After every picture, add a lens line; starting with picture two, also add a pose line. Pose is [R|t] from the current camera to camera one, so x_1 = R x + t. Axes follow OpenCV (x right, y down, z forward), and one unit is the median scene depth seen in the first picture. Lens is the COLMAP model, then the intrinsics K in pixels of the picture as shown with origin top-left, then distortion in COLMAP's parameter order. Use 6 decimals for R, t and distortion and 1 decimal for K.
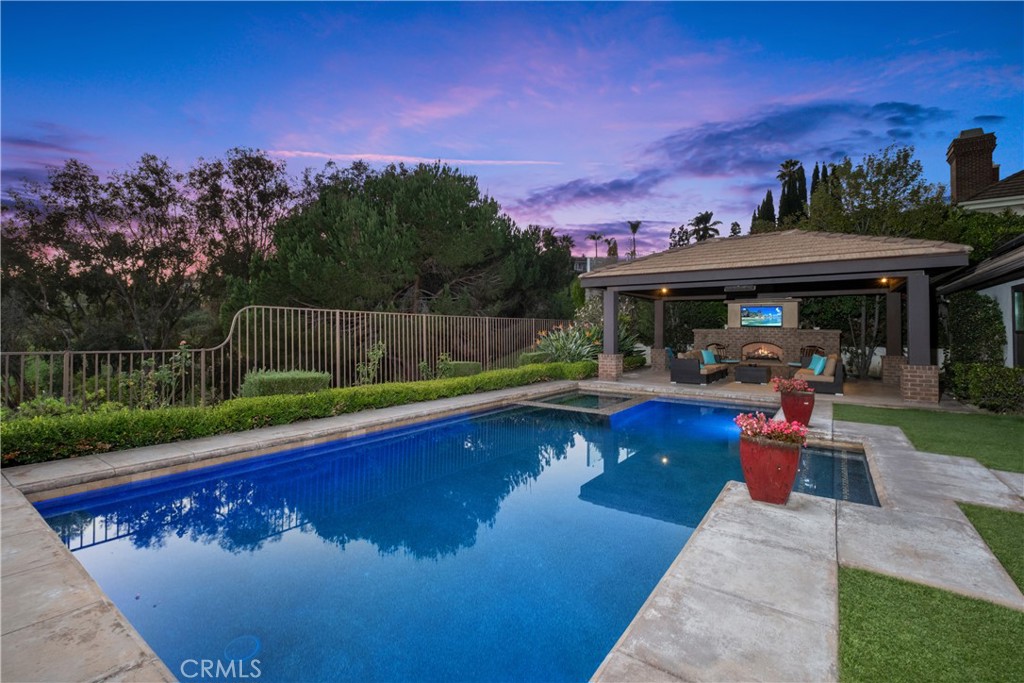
lens RADIAL K [[451.3, 0, 507.5], [0, 451.3, 311.5], [0, 0, 1]] dist [-0.009163, -0.003053]
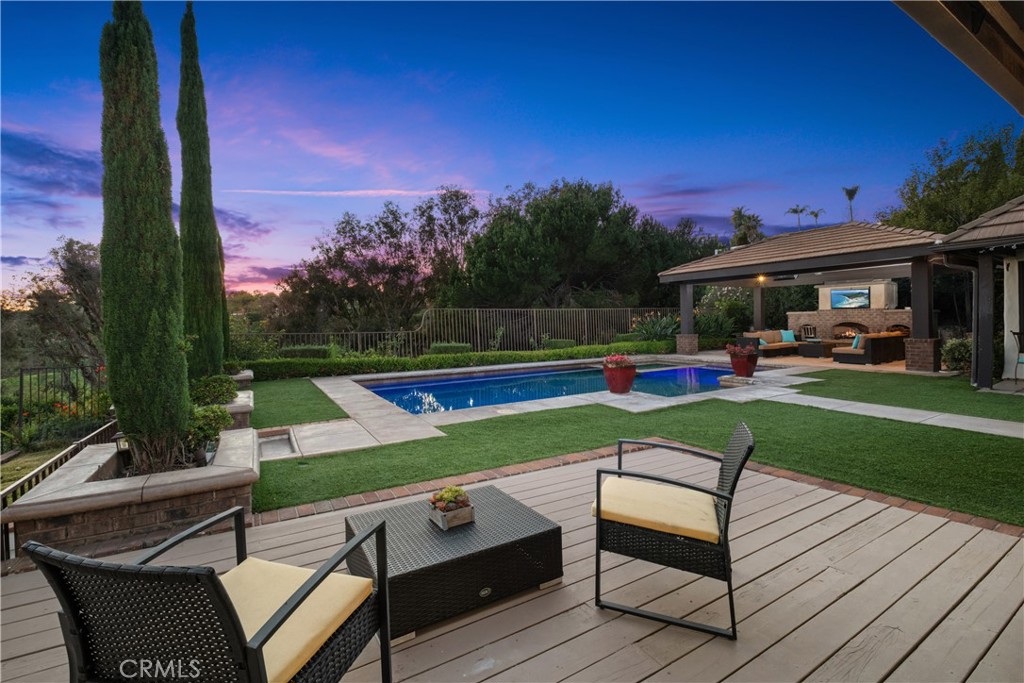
lens RADIAL K [[451.3, 0, 518.2], [0, 451.3, 307.7], [0, 0, 1]] dist [-0.009163, -0.003053]
pose [[0.916270, -0.035355, -0.398998, 0.143557], [0.041145, 0.999135, 0.005954, -0.003453], [0.398443, -0.021873, 0.916932, -0.165209]]
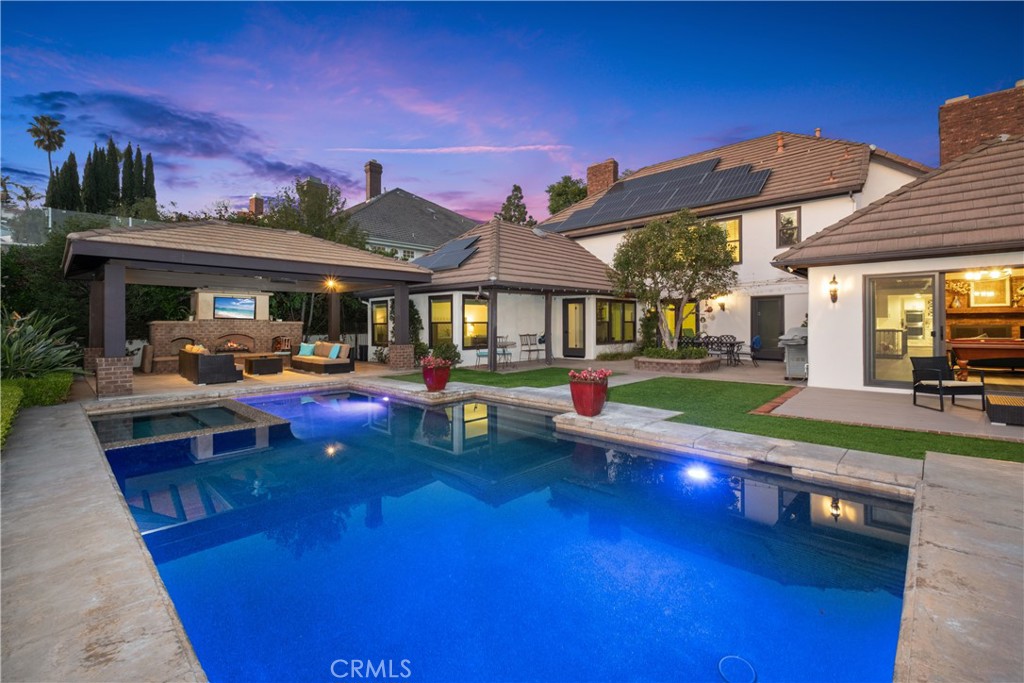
lens RADIAL K [[451.3, 0, 492.7], [0, 451.3, 321.2], [0, 0, 1]] dist [-0.009163, -0.003053]
pose [[0.159412, -0.004792, 0.987201, -0.175947], [-0.035857, 0.999300, 0.010640, 0.004968], [-0.986561, -0.037094, 0.159128, 0.154535]]
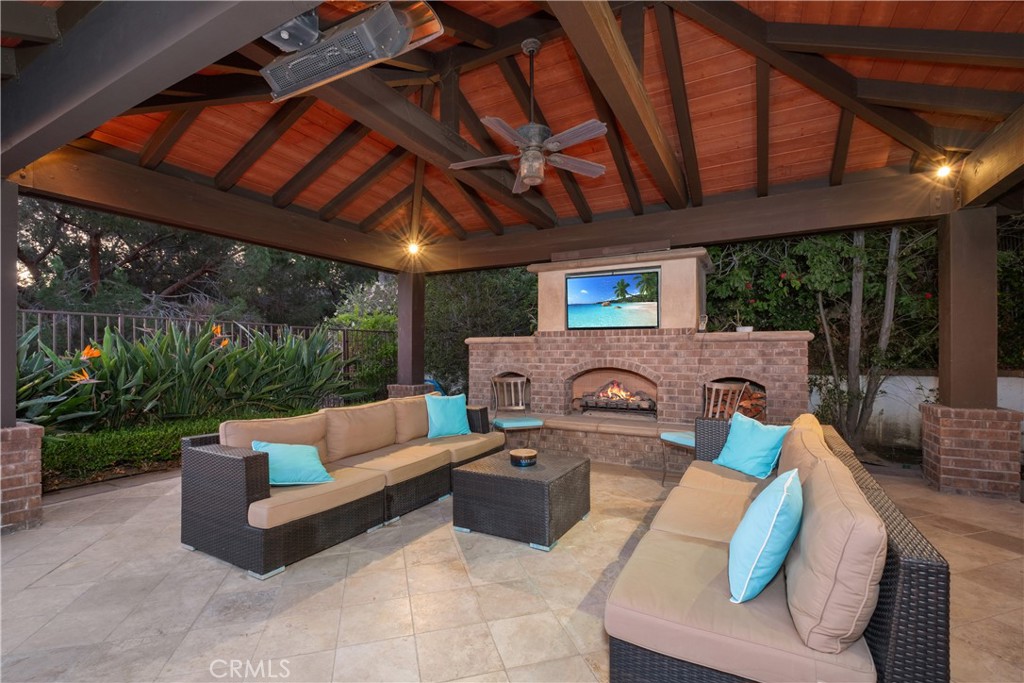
lens RADIAL K [[451.3, 0, 509.2], [0, 451.3, 346.3], [0, 0, 1]] dist [-0.009163, -0.003053]
pose [[0.992913, -0.010805, 0.118355, 0.234083], [0.008113, 0.999698, 0.023200, 0.021726], [-0.118570, -0.022076, 0.992700, 0.339237]]
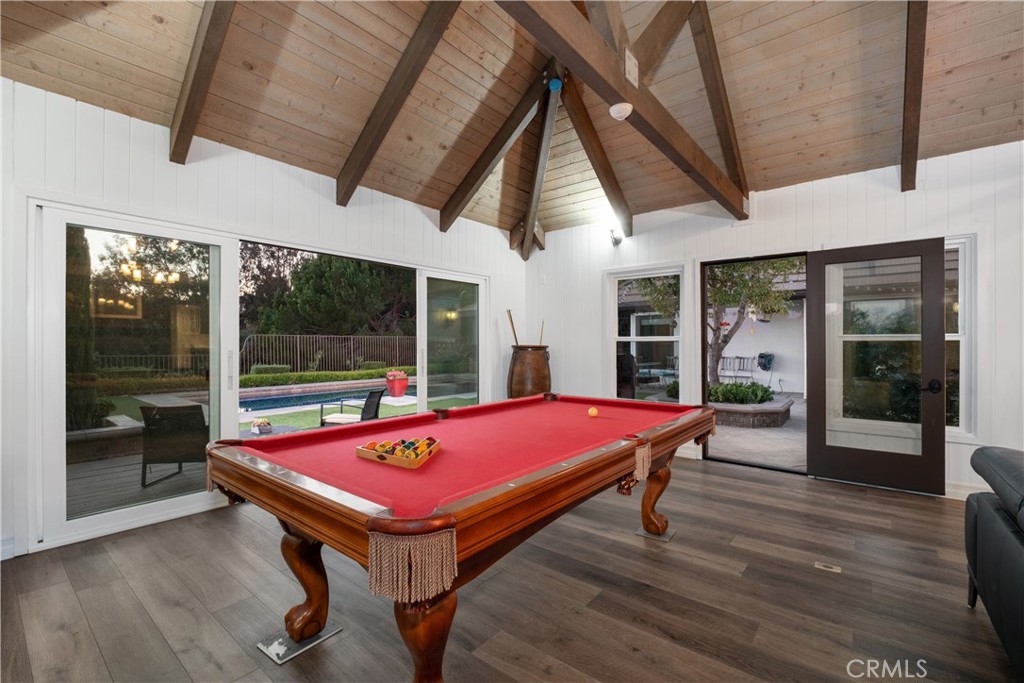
lens RADIAL K [[451.3, 0, 528.0], [0, 451.3, 331.5], [0, 0, 1]] dist [-0.009163, -0.003053]
pose [[0.998585, -0.011881, -0.051828, 0.236193], [0.012792, 0.999769, 0.017262, -0.013107], [0.051611, -0.017901, 0.998507, -0.299569]]
